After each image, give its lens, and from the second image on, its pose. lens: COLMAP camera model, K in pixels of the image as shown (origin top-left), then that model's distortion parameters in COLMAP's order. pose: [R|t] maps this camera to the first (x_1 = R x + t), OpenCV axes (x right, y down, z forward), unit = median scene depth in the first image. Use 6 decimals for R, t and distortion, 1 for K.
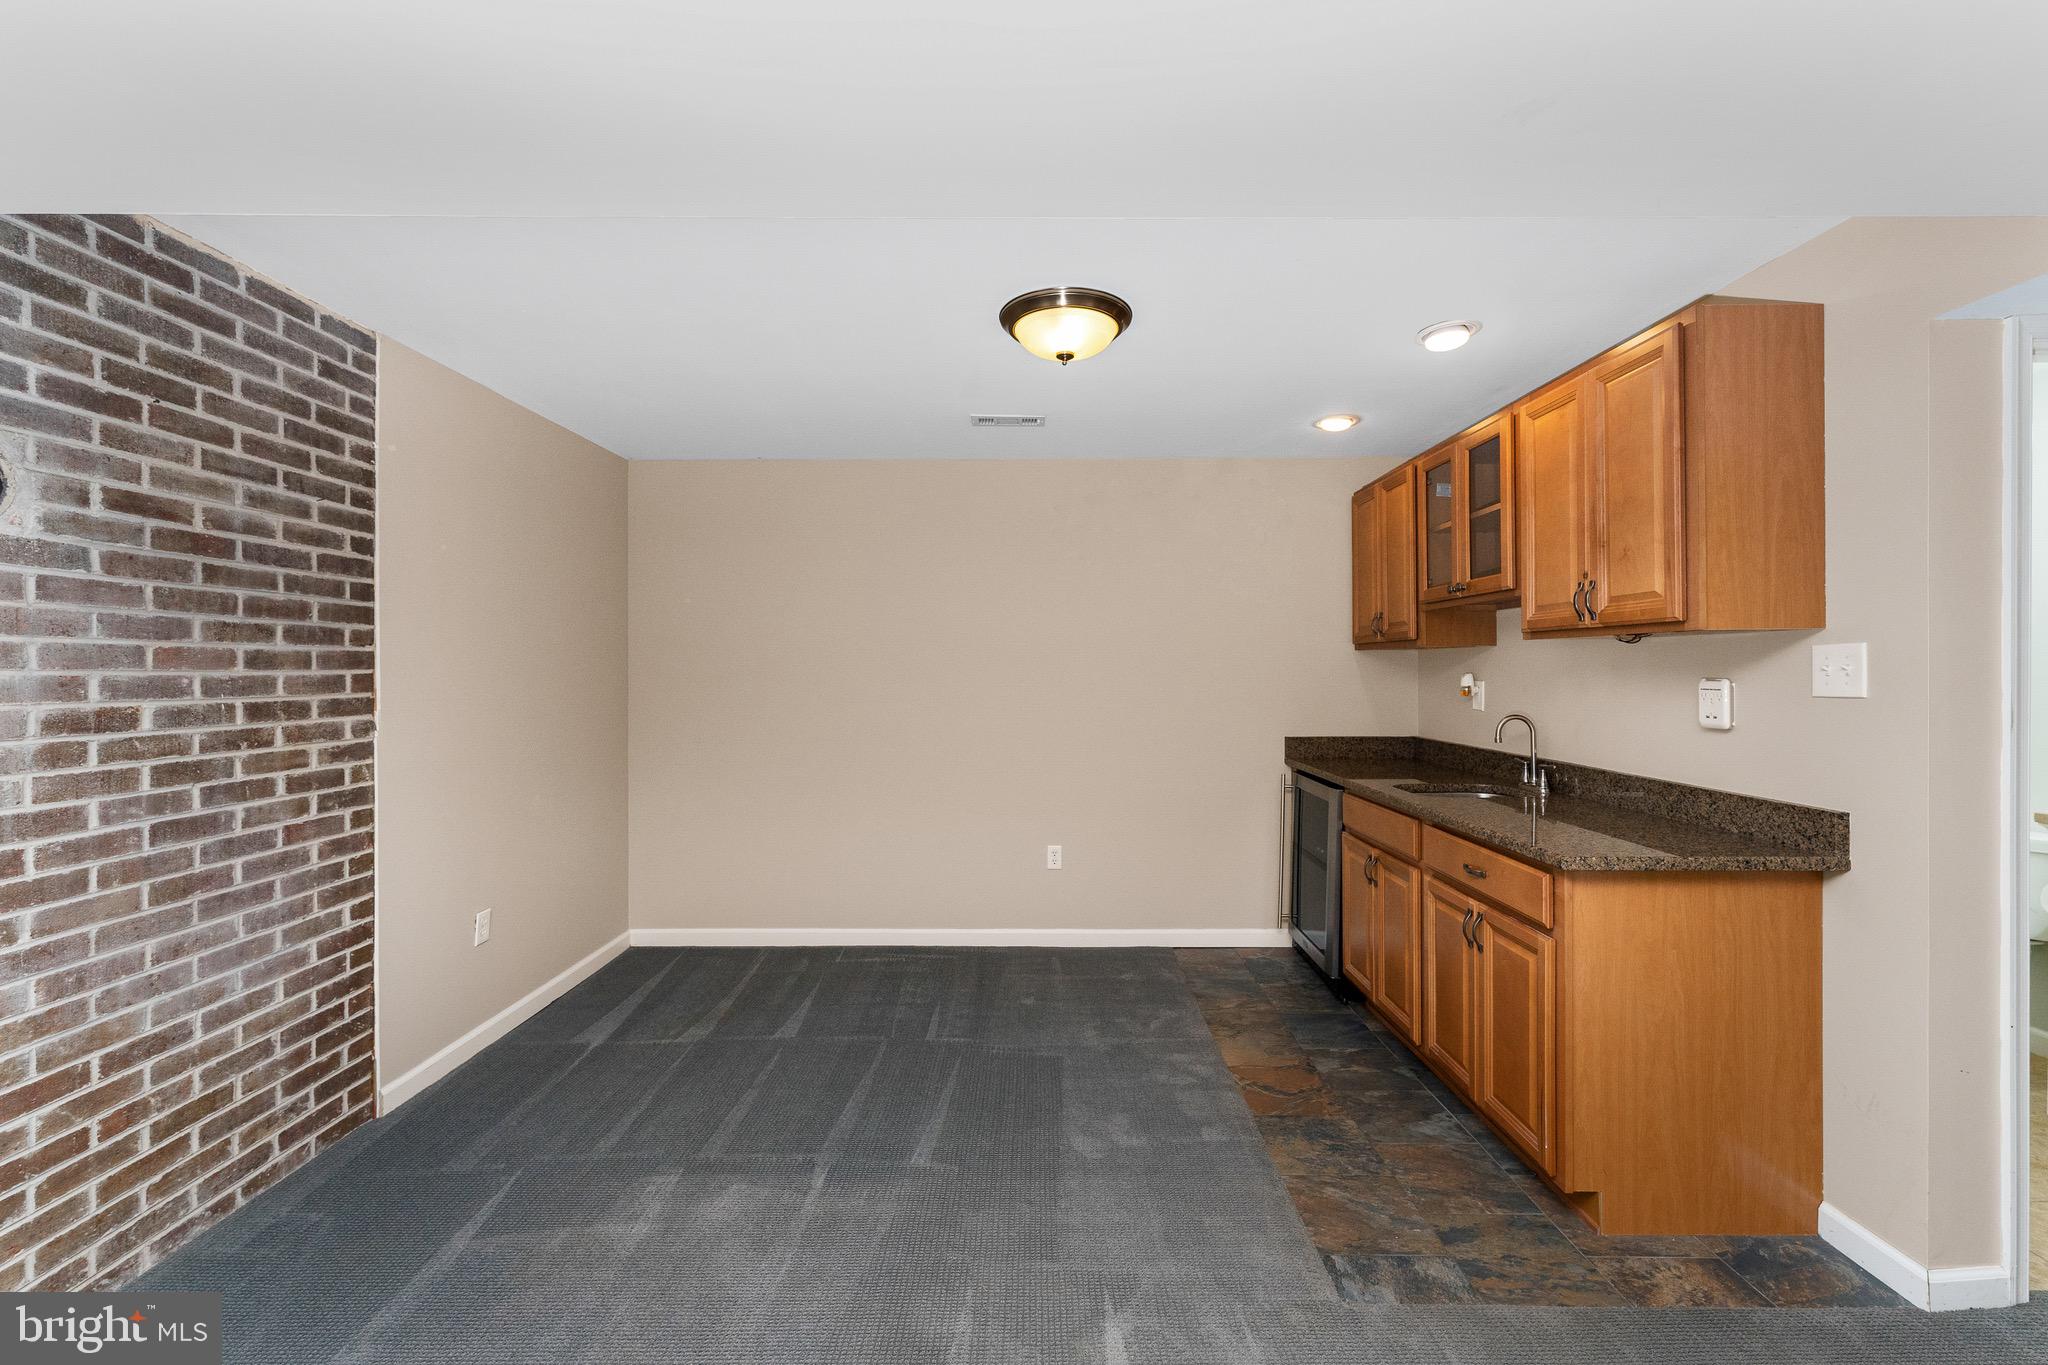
lens RADIAL K [[825.1, 0, 1026.0], [0, 825.1, 676.5], [0, 0, 1]] dist [0.001010, 0.000056]
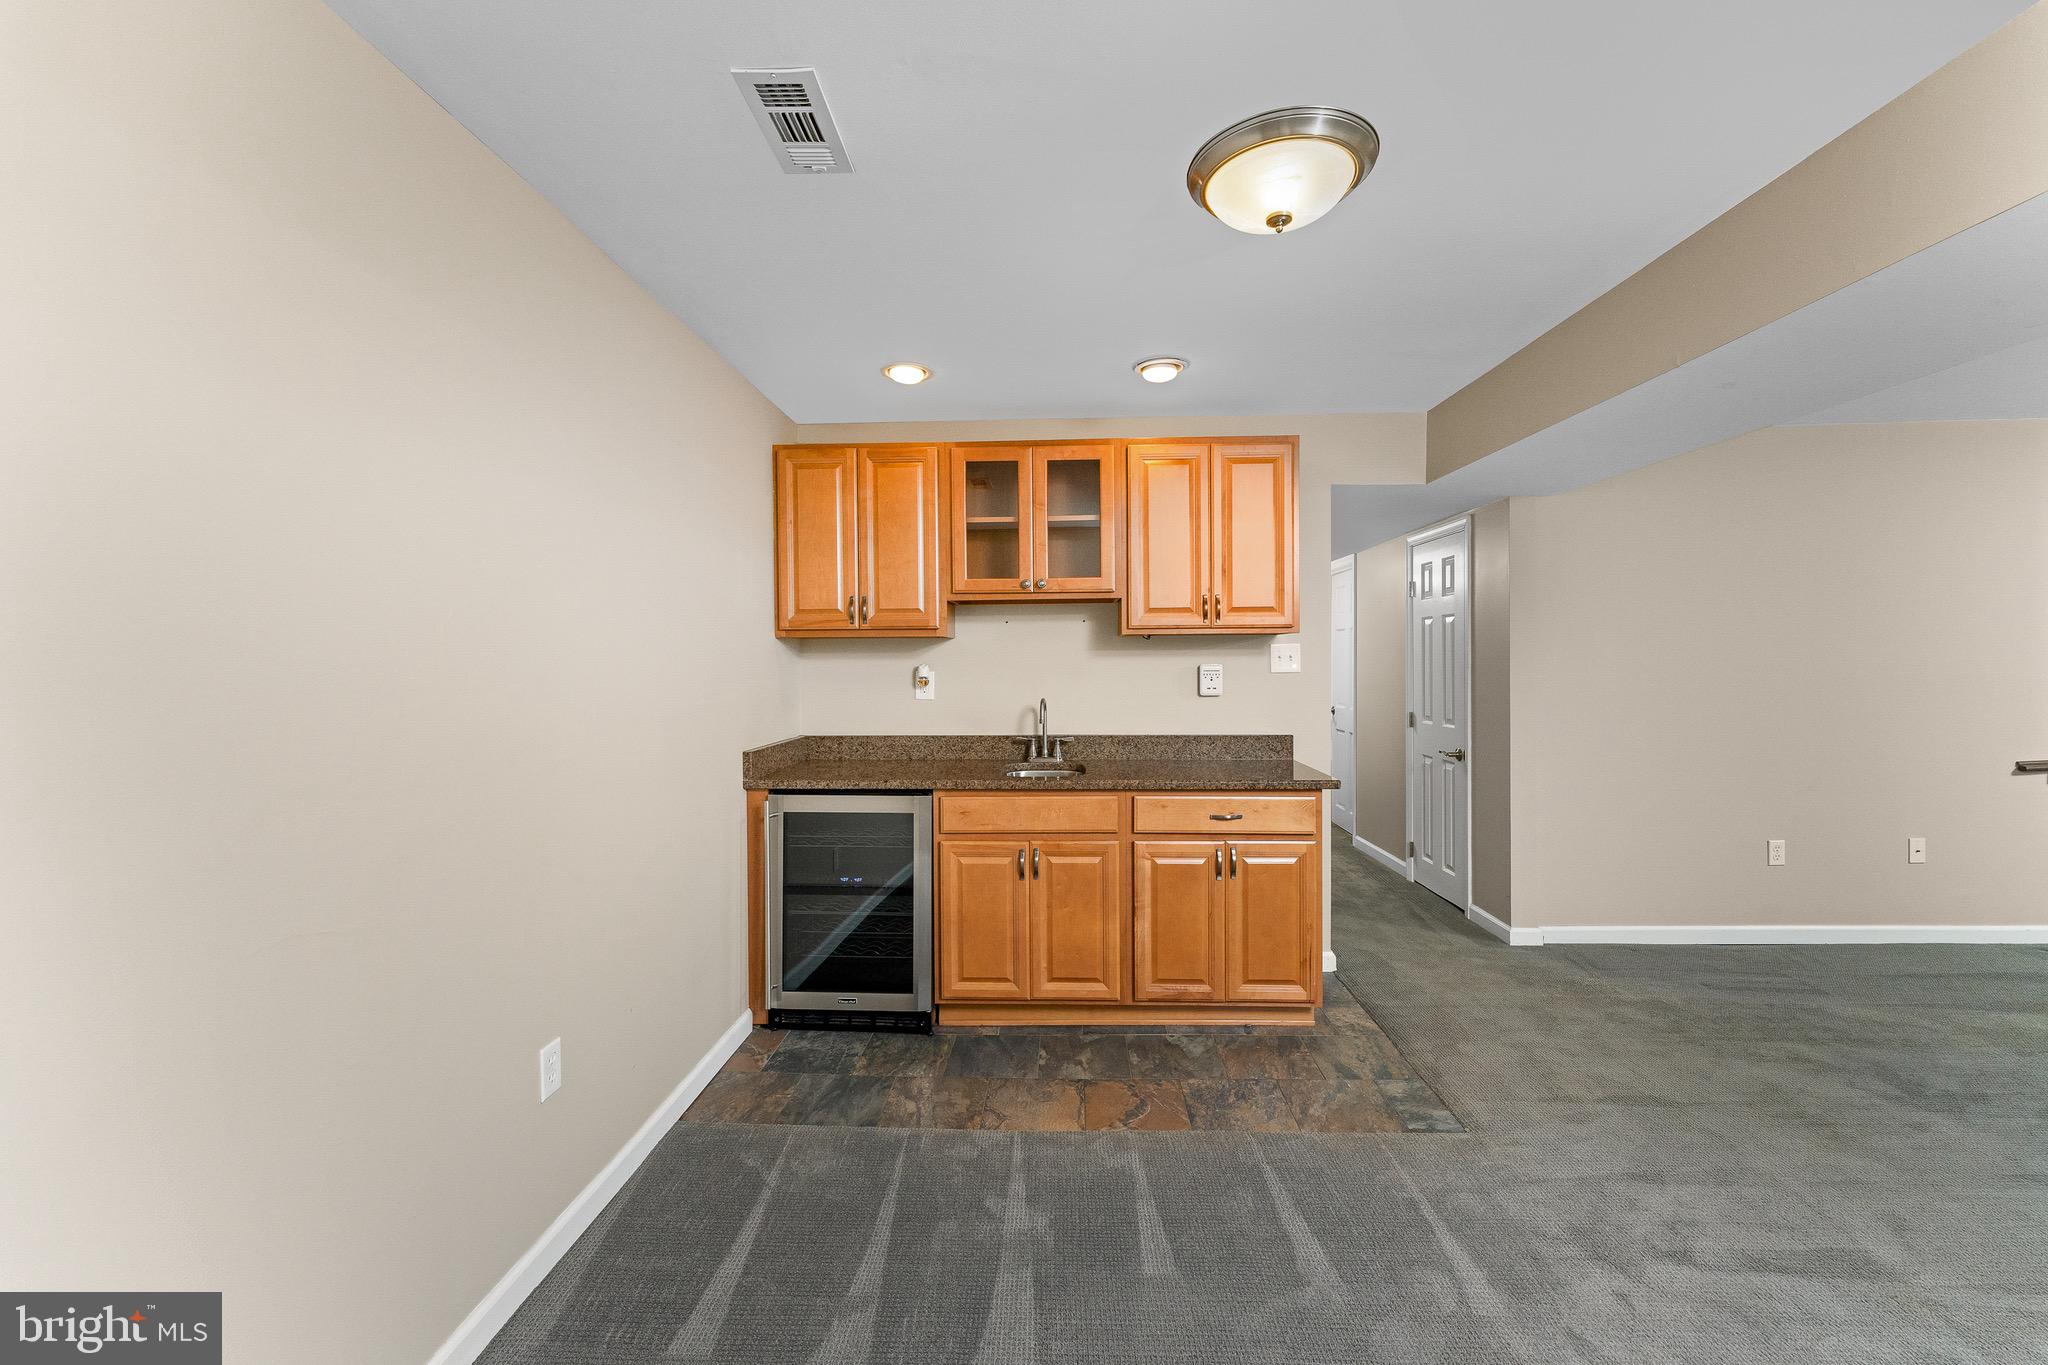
lens RADIAL K [[825.1, 0, 1028.1], [0, 825.1, 679.1], [0, 0, 1]] dist [0.001010, 0.000056]
pose [[0.027090, -0.008519, 0.999597, -0.646255], [0.014528, 0.999861, 0.008127, 0.011507], [-0.999527, 0.014302, 0.027210, 1.136409]]
